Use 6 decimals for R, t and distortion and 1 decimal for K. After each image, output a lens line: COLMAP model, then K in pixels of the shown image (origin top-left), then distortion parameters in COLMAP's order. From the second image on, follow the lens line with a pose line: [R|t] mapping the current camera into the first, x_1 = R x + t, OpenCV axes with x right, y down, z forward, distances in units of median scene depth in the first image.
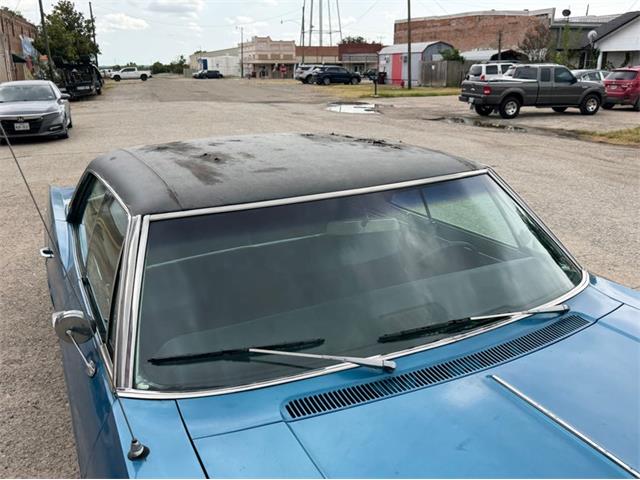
lens RADIAL K [[557.8, 0, 323.2], [0, 557.8, 241.0], [0, 0, 1]] dist [0.095808, -0.173097]
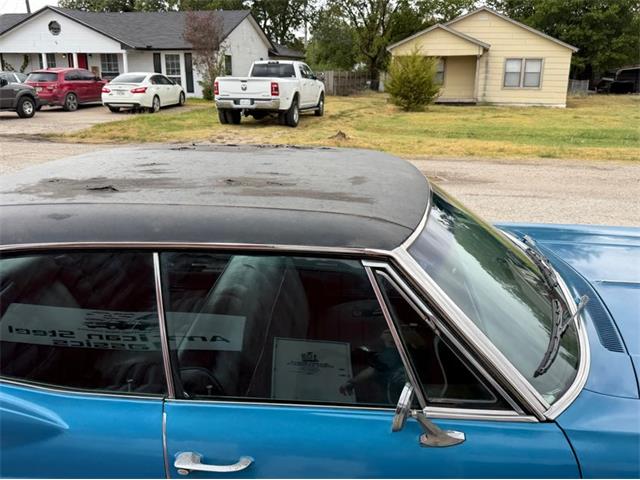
lens RADIAL K [[556.1, 0, 323.5], [0, 556.1, 240.0], [0, 0, 1]] dist [0.106667, -0.198030]
pose [[0.537227, -0.238731, 0.808947, -0.089453], [0.241984, 0.962412, 0.123317, -0.015748], [-0.807980, 0.129503, 0.574802, 0.051778]]
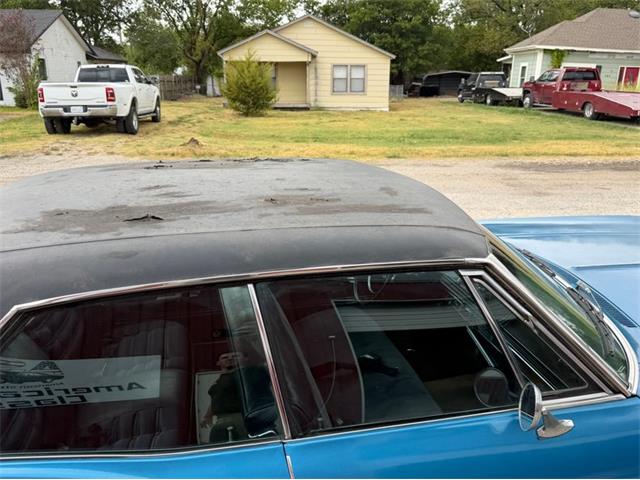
lens RADIAL K [[557.8, 0, 323.2], [0, 557.8, 241.0], [0, 0, 1]] dist [0.095808, -0.173097]
pose [[0.259410, -0.268090, 0.927812, -0.100832], [0.278526, 0.940647, 0.193924, -0.025665], [-0.924732, 0.208114, 0.318683, 0.080532]]
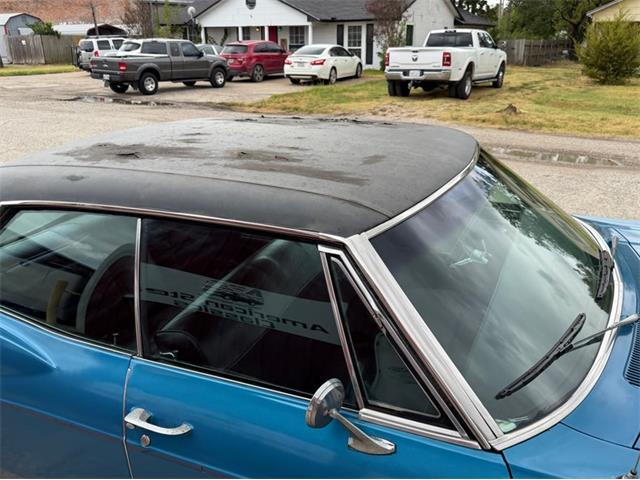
lens RADIAL K [[557.8, 0, 323.2], [0, 557.8, 241.0], [0, 0, 1]] dist [0.095808, -0.173097]
pose [[0.775806, -0.213017, 0.593926, -0.069882], [0.189173, 0.976513, 0.103131, -0.010723], [-0.601946, 0.032345, 0.797882, 0.035466]]
